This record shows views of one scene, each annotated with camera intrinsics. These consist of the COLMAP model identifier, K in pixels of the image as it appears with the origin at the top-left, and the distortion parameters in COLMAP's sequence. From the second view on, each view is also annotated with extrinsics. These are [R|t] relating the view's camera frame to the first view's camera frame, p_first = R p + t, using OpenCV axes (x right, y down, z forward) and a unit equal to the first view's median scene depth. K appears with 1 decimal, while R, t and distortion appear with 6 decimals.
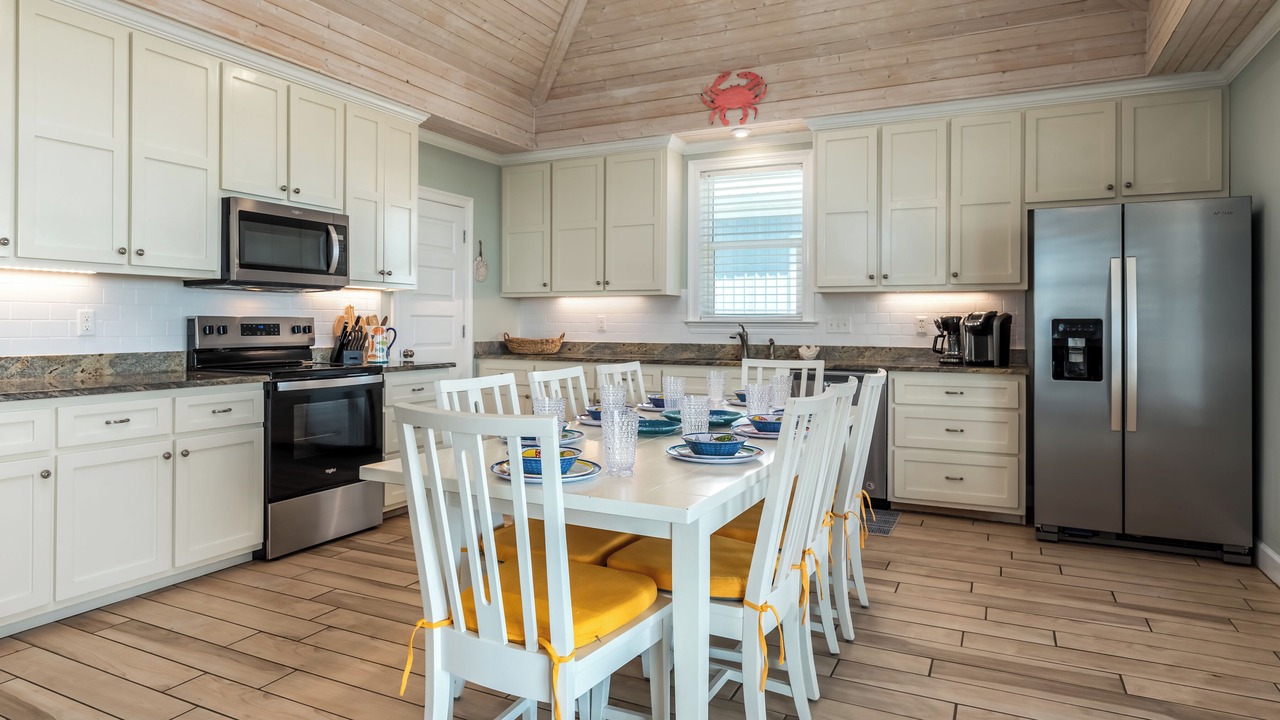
lens RADIAL K [[781.1, 0, 601.7], [0, 781.1, 317.2], [0, 0, 1]] dist [0.003159, -0.003304]
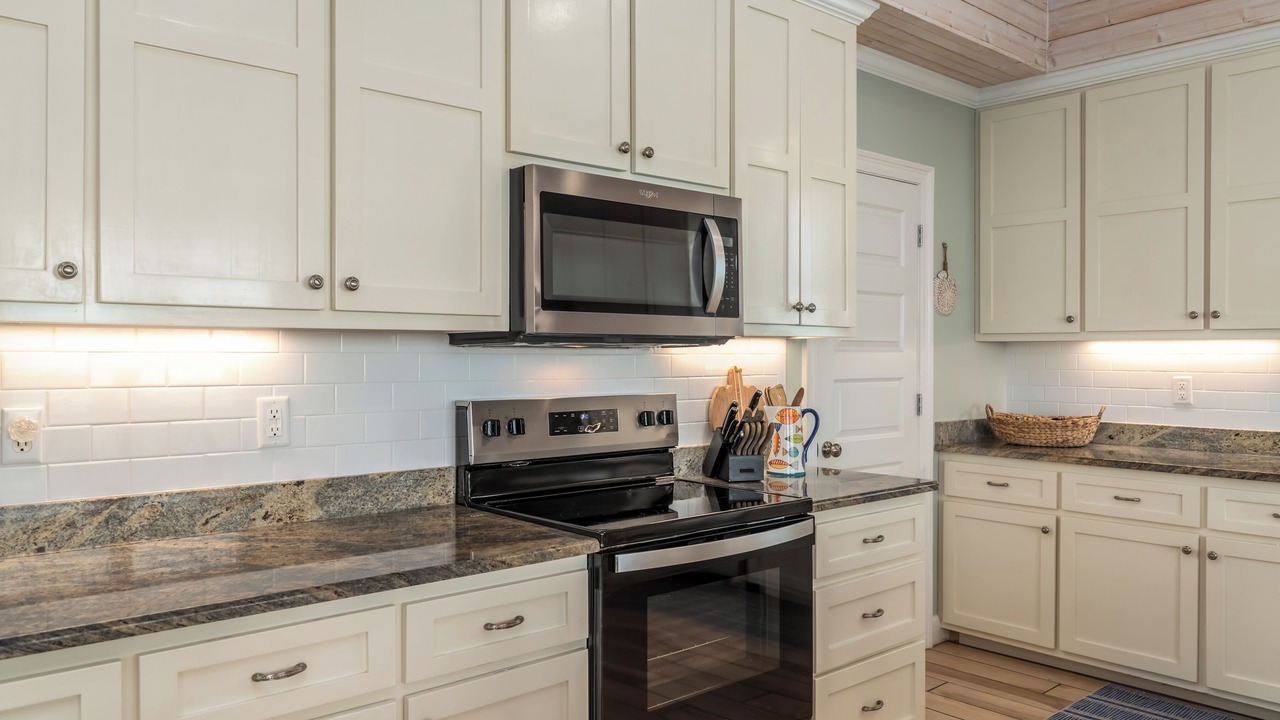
lens RADIAL K [[956.7, 0, 641.7], [0, 956.7, 358.3], [0, 0, 1]] dist [0.000348, 0.002290]
pose [[0.935293, 0.000525, -0.353874, -0.166979], [0.003756, 0.999928, 0.011412, -0.033536], [0.353854, -0.012003, 0.935224, 0.399277]]
